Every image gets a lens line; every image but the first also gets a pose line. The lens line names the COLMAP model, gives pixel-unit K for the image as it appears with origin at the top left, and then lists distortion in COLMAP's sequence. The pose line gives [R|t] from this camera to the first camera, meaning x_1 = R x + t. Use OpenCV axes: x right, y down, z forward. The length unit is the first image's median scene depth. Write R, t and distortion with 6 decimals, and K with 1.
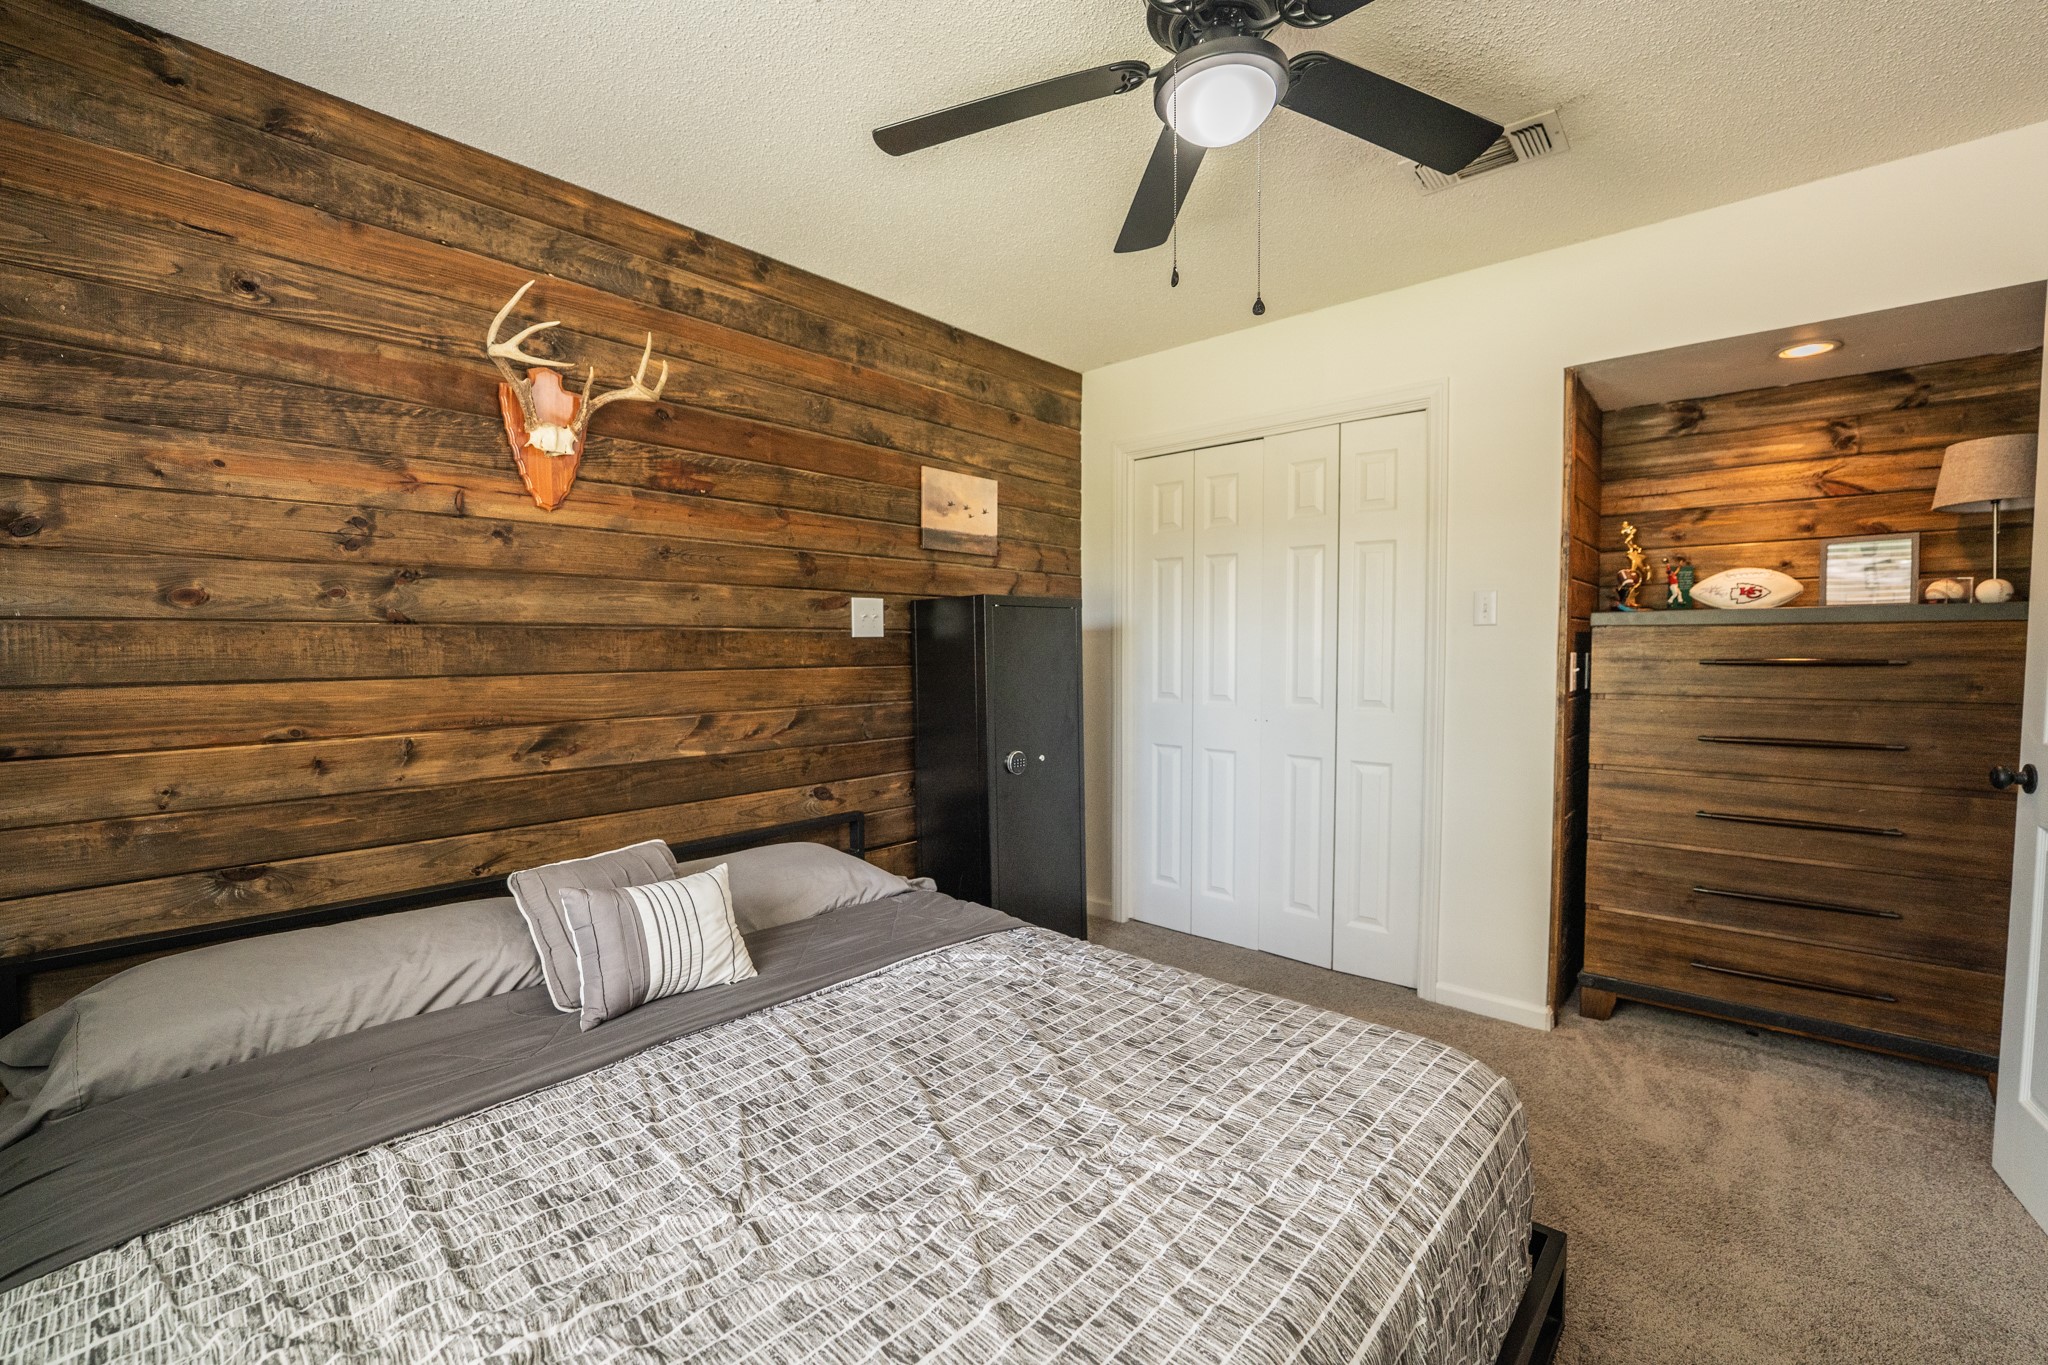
lens RADIAL K [[829.9, 0, 1012.9], [0, 829.9, 679.3], [0, 0, 1]] dist [-0.023997, -0.000623]
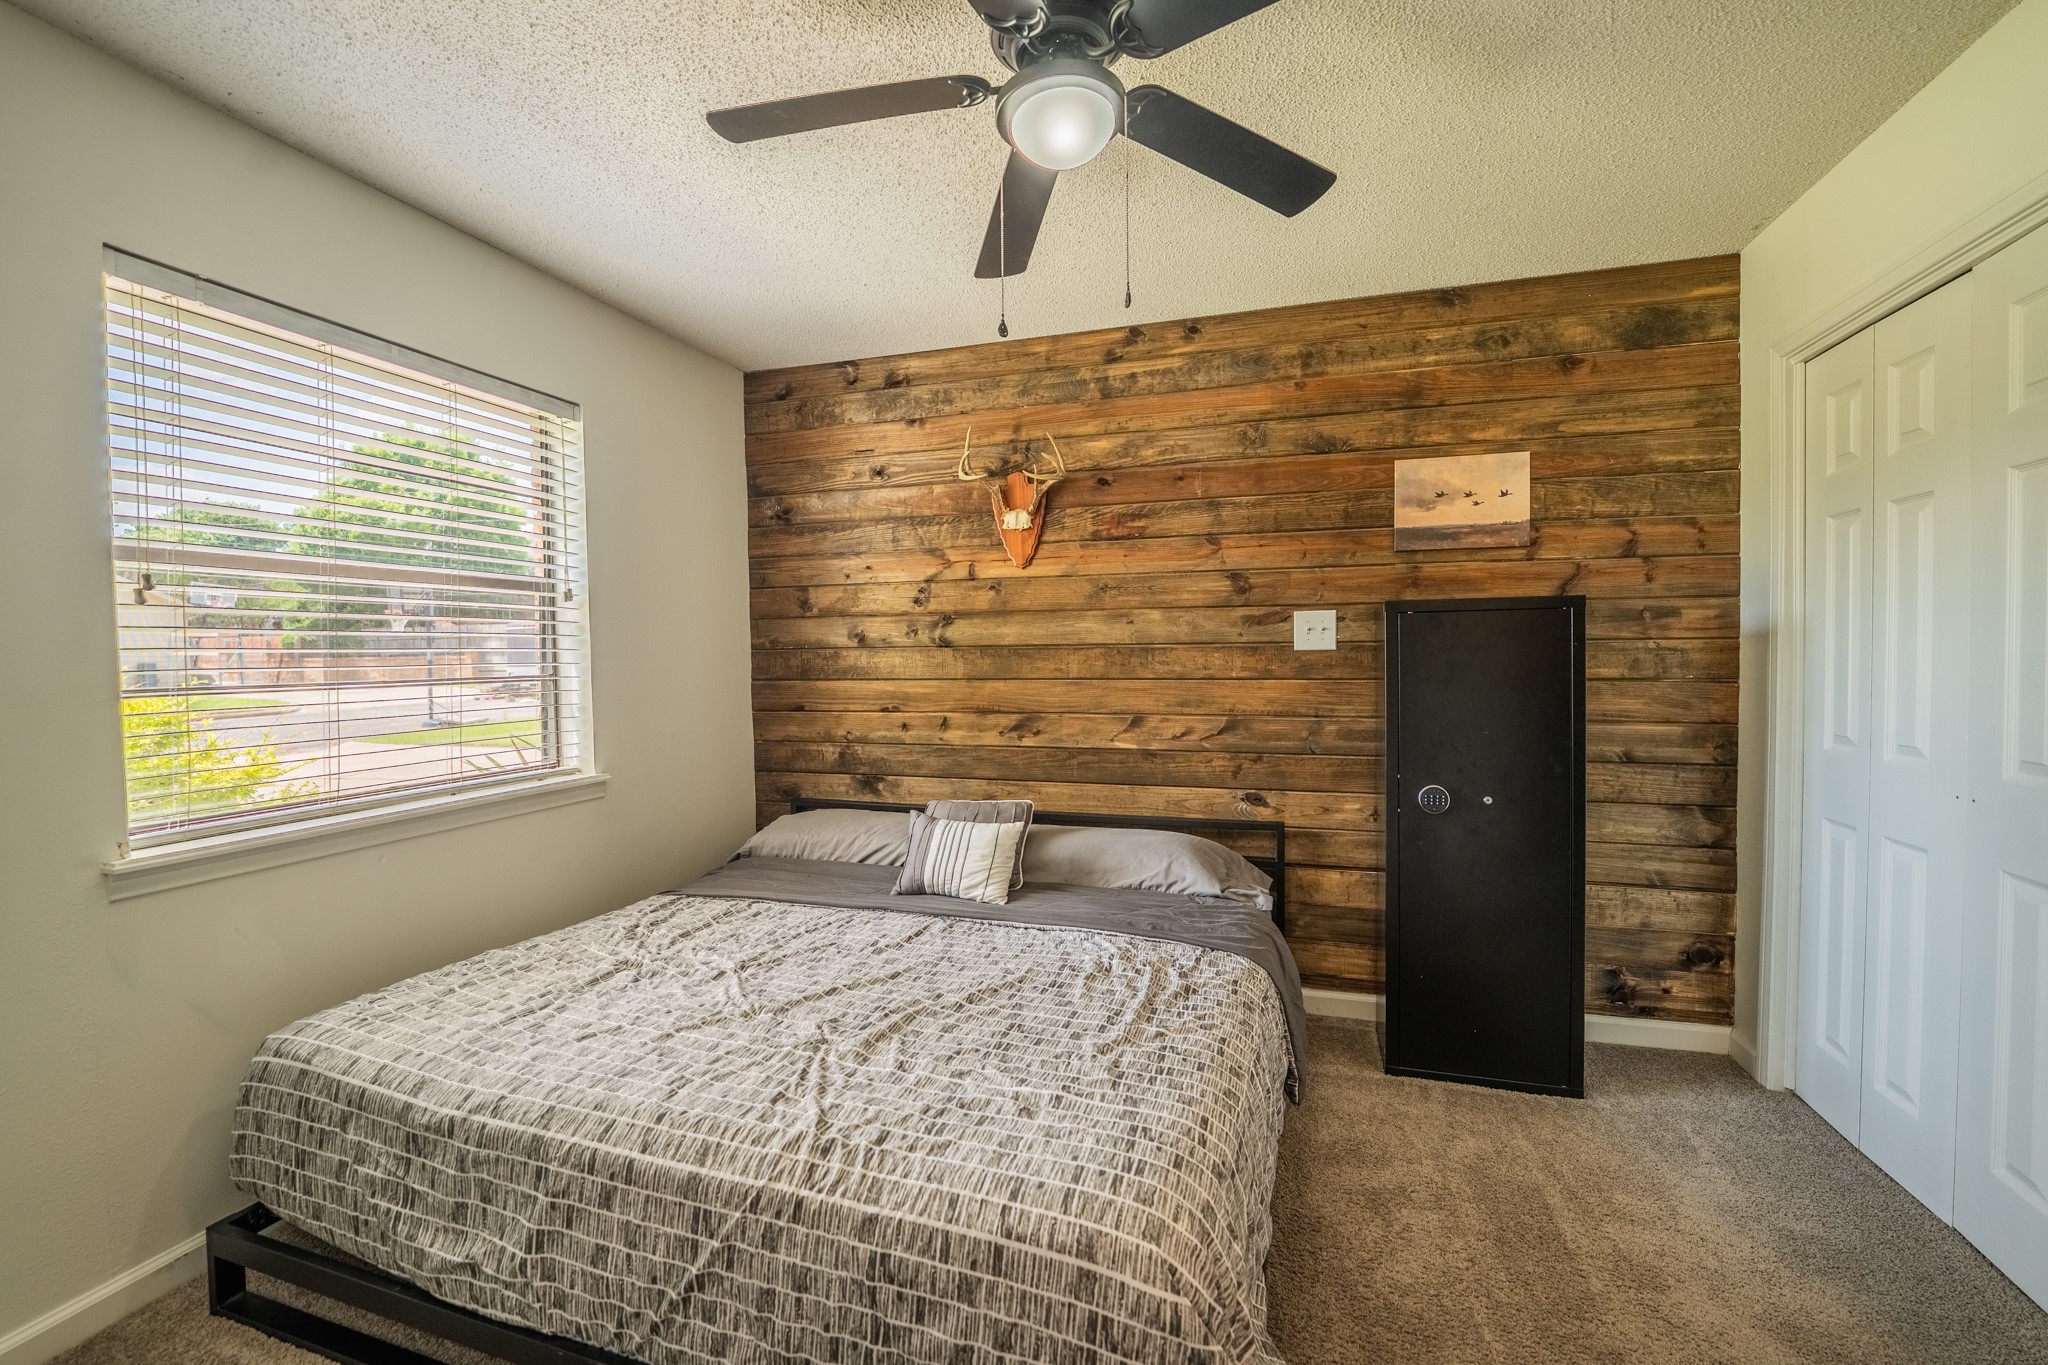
lens RADIAL K [[829.9, 0, 1020.7], [0, 829.9, 680.0], [0, 0, 1]] dist [-0.023997, -0.000623]
pose [[0.439022, 0.023497, -0.898169, 0.673500], [-0.030153, 0.999480, 0.011409, -0.019546], [0.897970, 0.022074, 0.439502, 0.307650]]
